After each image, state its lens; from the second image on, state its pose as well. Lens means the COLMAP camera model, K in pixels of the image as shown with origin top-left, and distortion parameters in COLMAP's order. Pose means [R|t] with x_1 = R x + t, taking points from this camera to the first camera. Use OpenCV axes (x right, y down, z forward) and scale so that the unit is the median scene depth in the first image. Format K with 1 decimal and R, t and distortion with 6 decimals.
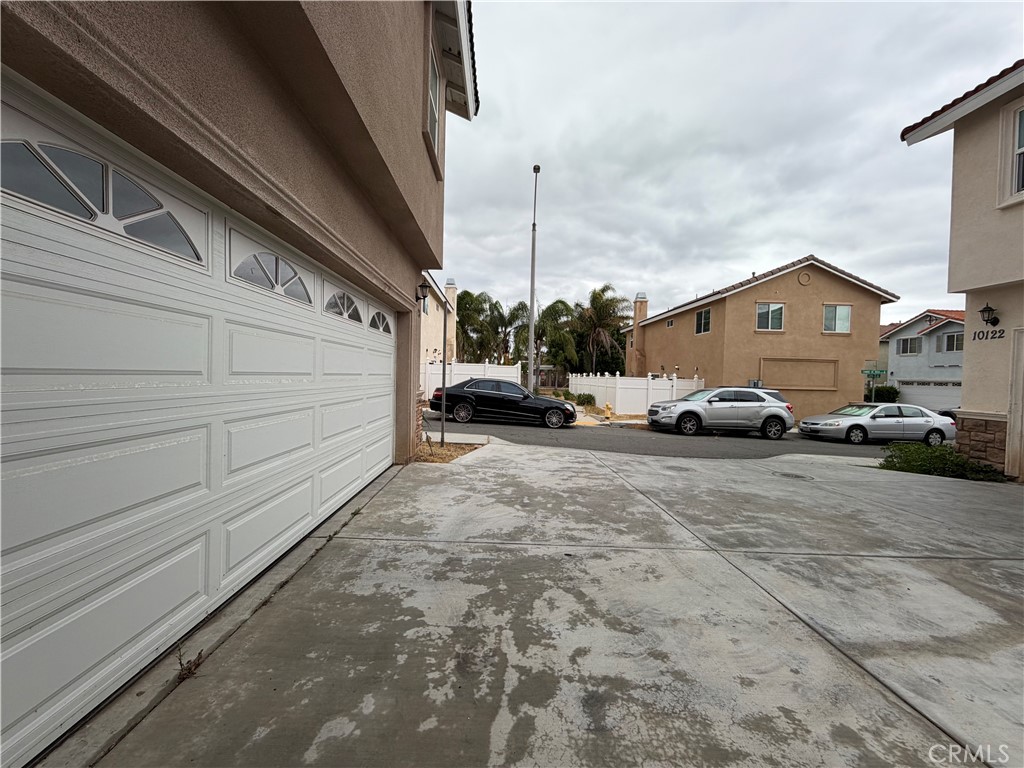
lens RADIAL K [[408.5, 0, 509.7], [0, 408.5, 383.9], [0, 0, 1]] dist [-0.002207, 0.000258]
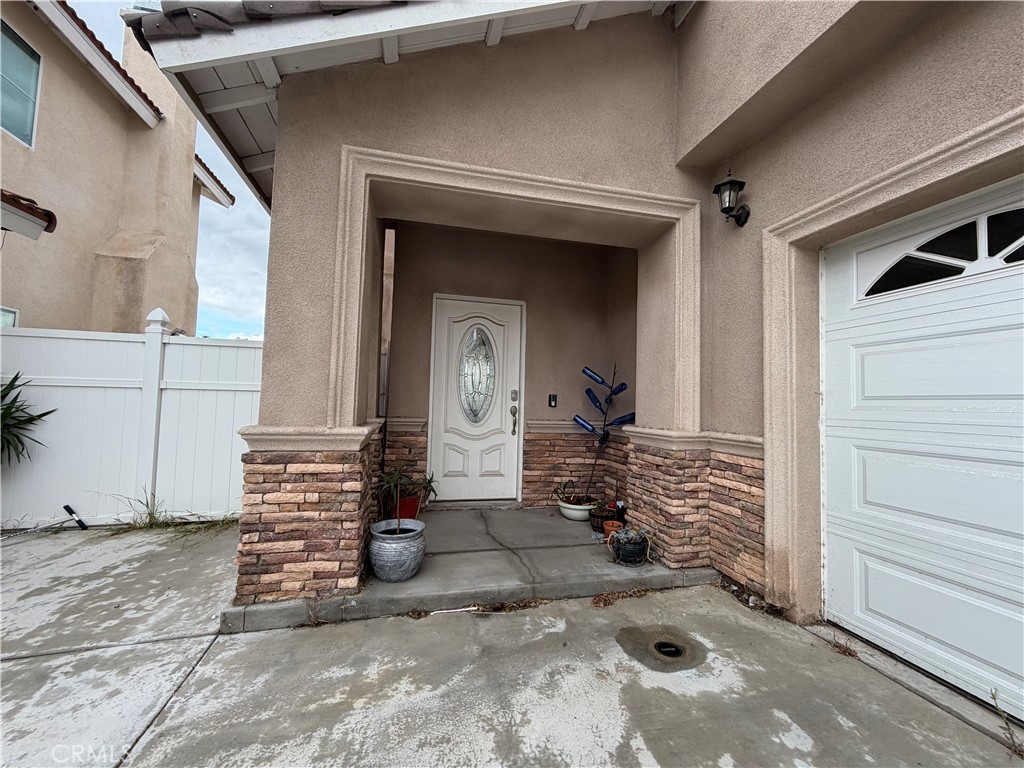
lens RADIAL K [[408.5, 0, 509.7], [0, 408.5, 383.9], [0, 0, 1]] dist [-0.002207, 0.000258]
pose [[-0.974983, -0.060701, -0.213832, 0.546021], [-0.053720, 0.997821, -0.038316, 0.049349], [0.215692, -0.025871, -0.976119, 1.889356]]
